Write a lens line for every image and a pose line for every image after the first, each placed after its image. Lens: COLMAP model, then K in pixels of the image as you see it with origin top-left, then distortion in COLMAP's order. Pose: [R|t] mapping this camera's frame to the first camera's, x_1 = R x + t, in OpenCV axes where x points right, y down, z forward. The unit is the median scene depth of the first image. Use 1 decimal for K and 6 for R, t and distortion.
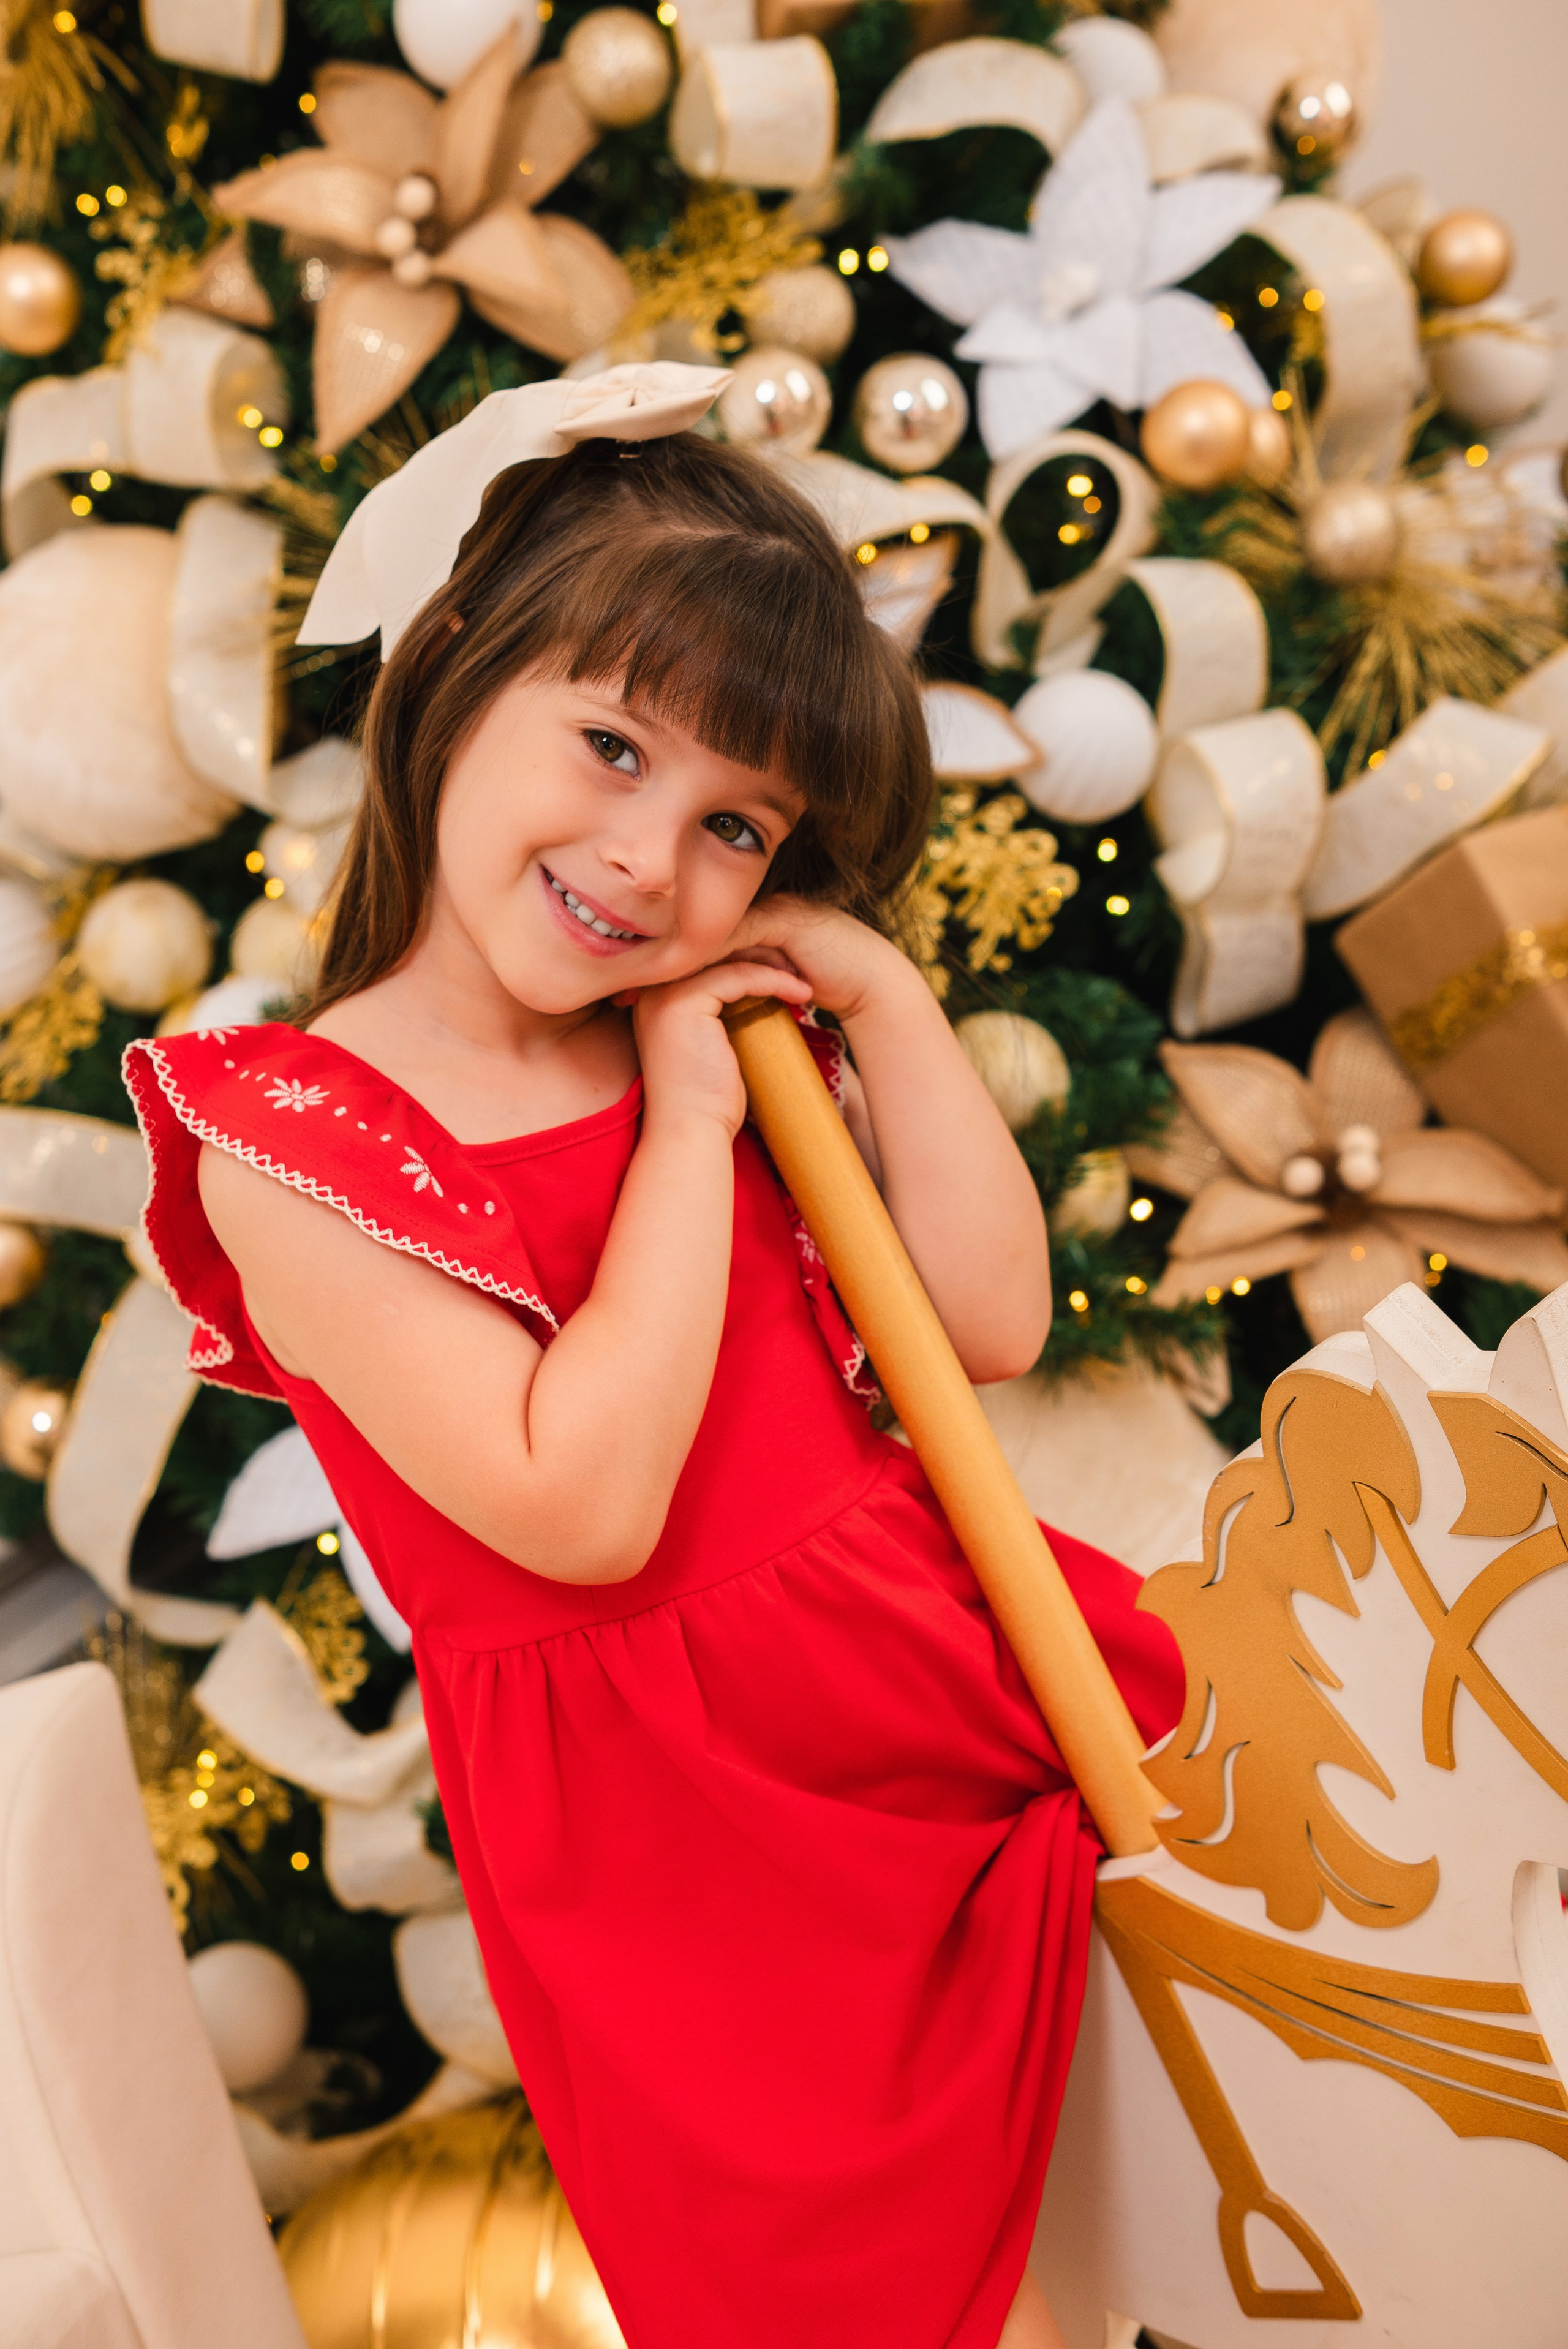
lens RADIAL K [[3308.7, 0, 784.0], [0, 3308.7, 1174.5], [0, 0, 1]] dist [0.026951, -0.036094]
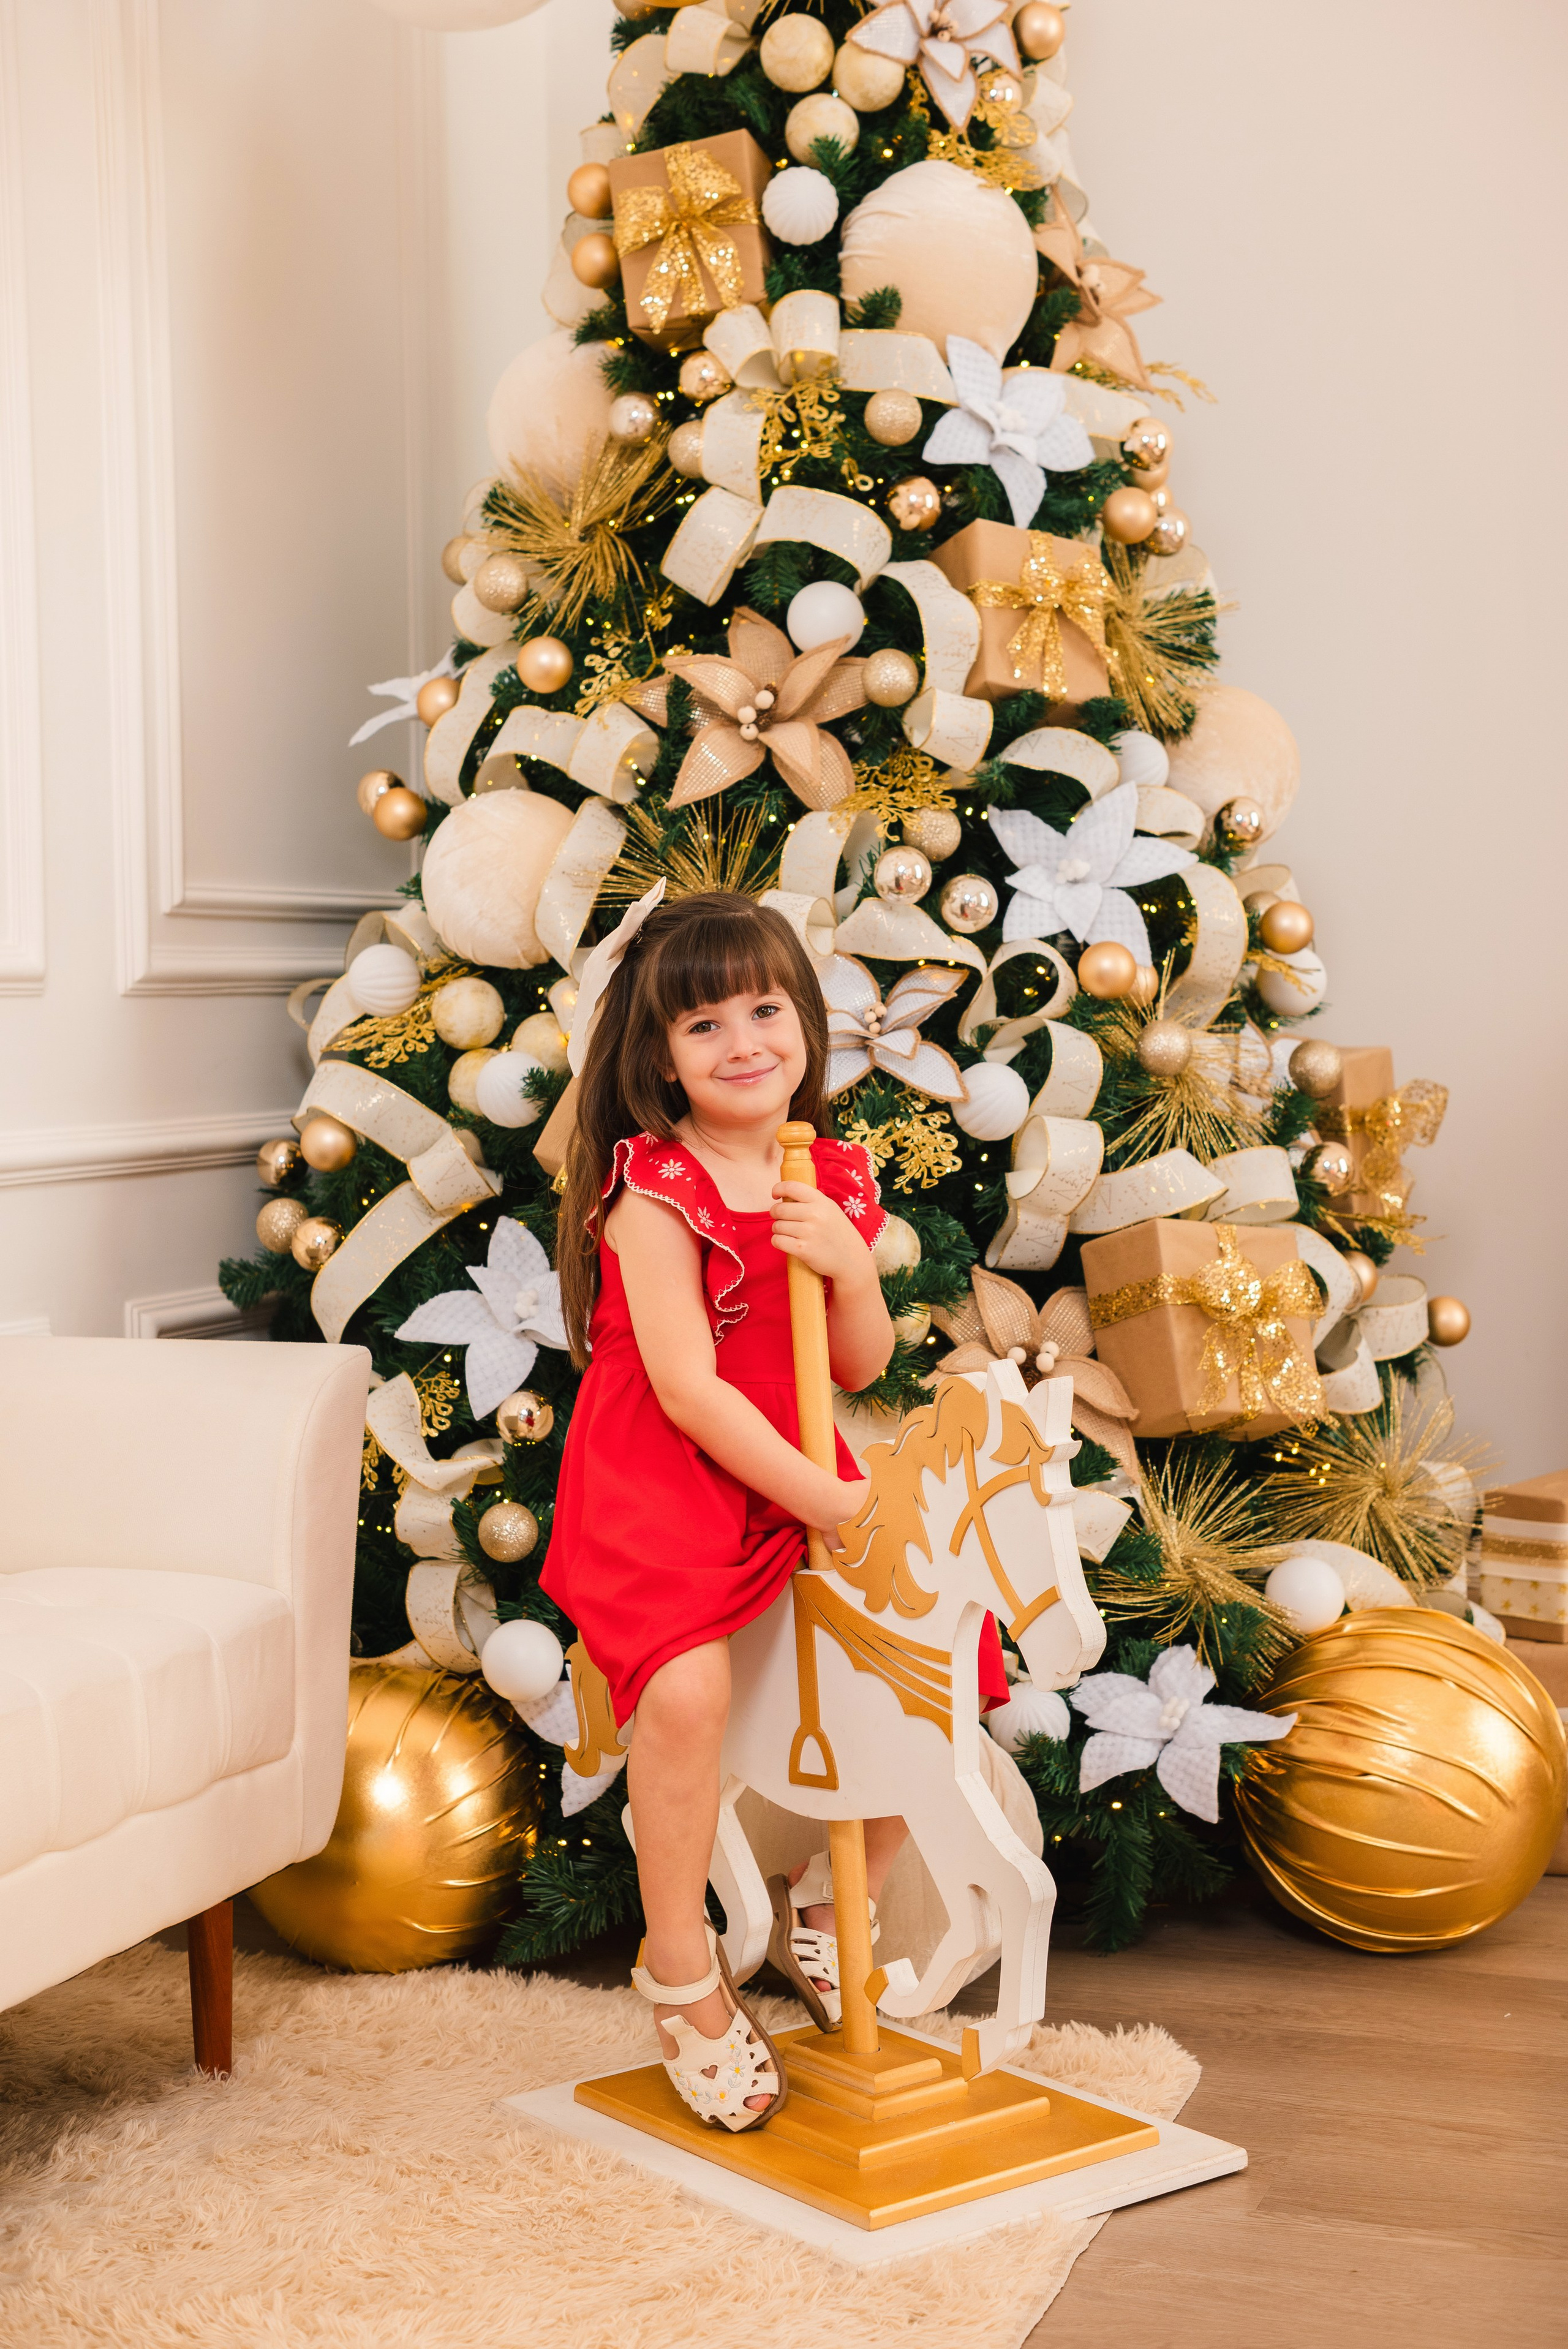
lens RADIAL K [[3308.7, 0, 784.0], [0, 3308.7, 1174.5], [0, 0, 1]] dist [0.026951, -0.036094]
pose [[0.931446, 0.363462, 0.017446, -0.036247], [-0.361576, 0.929869, -0.067868, 0.077803], [-0.040890, 0.056907, 0.997542, -0.851455]]
